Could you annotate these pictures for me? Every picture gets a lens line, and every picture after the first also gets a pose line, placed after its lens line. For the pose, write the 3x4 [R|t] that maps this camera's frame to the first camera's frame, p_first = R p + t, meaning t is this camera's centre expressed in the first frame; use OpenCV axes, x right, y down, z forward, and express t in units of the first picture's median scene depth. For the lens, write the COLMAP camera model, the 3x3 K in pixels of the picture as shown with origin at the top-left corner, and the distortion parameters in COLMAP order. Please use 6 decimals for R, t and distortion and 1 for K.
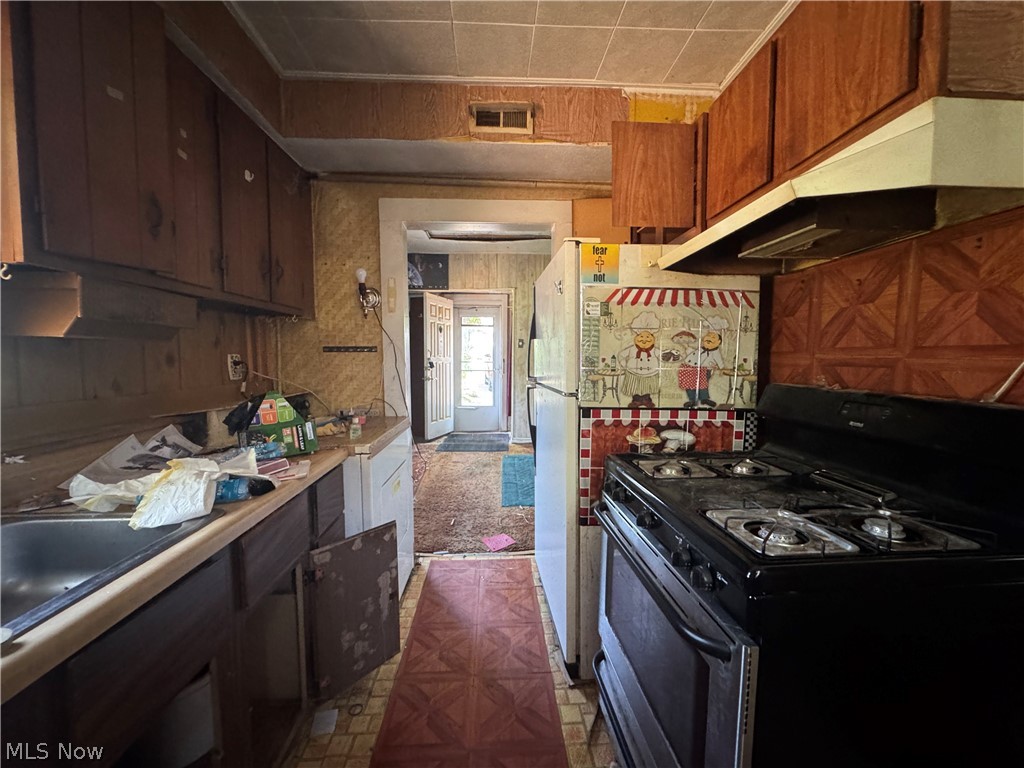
lens RADIAL K [[406.0, 0, 512.0], [0, 406.0, 384.0], [0, 0, 1]] dist [-0.002769, -0.000192]
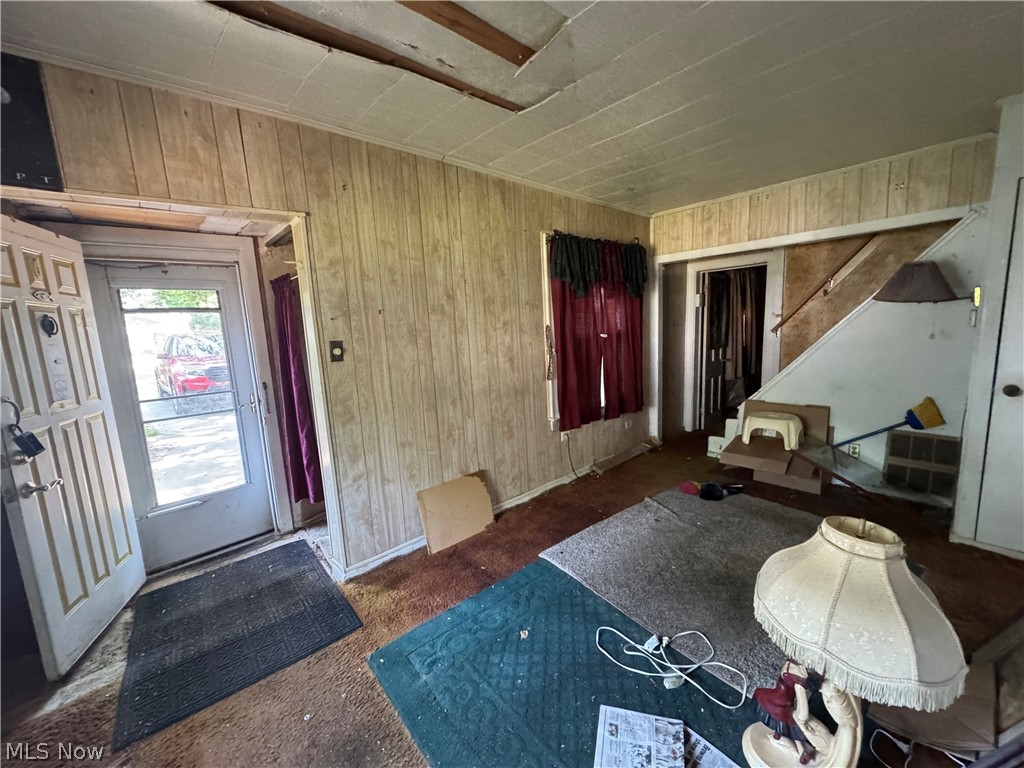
lens RADIAL K [[409.3, 0, 512.0], [0, 409.3, 384.0], [0, 0, 1]] dist [-0.001378, 0.000262]
pose [[0.774072, -0.136267, 0.618259, -0.259656], [0.103381, 0.990660, 0.088910, -0.211192], [-0.624600, -0.004906, 0.780929, 1.372791]]
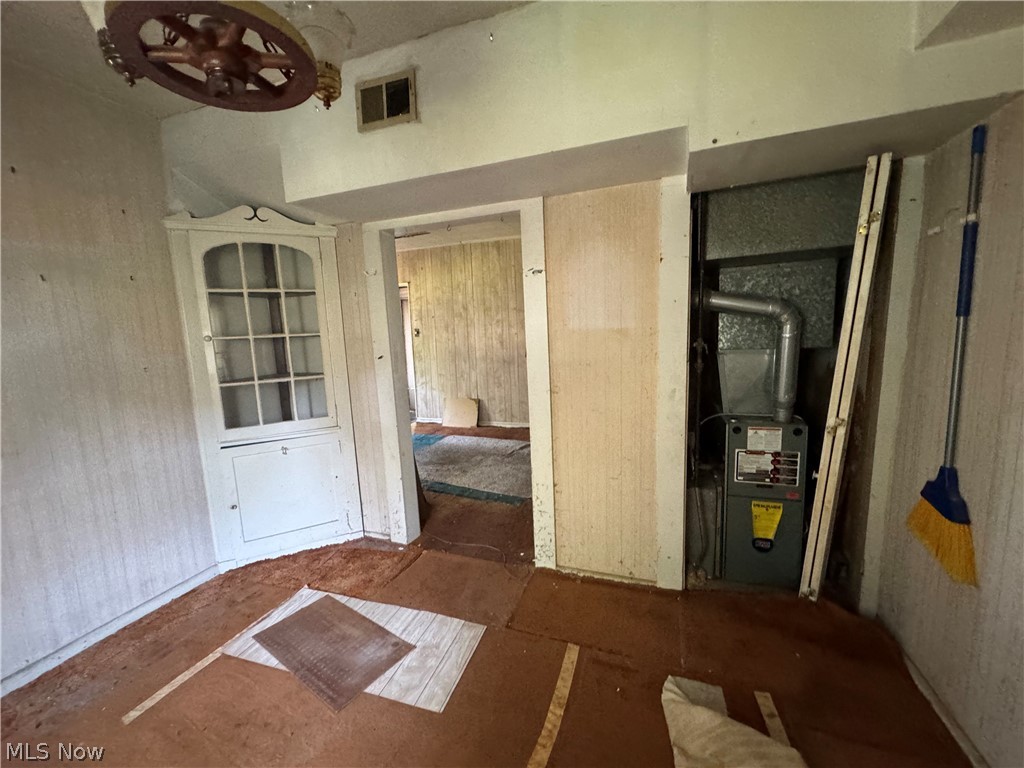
lens RADIAL K [[409.3, 0, 512.0], [0, 409.3, 384.0], [0, 0, 1]] dist [-0.001378, 0.000262]
pose [[0.919755, 0.010503, -0.392353, 1.719019], [0.015615, 0.997871, 0.063317, -0.067658], [0.392183, -0.064363, 0.917633, 0.182717]]
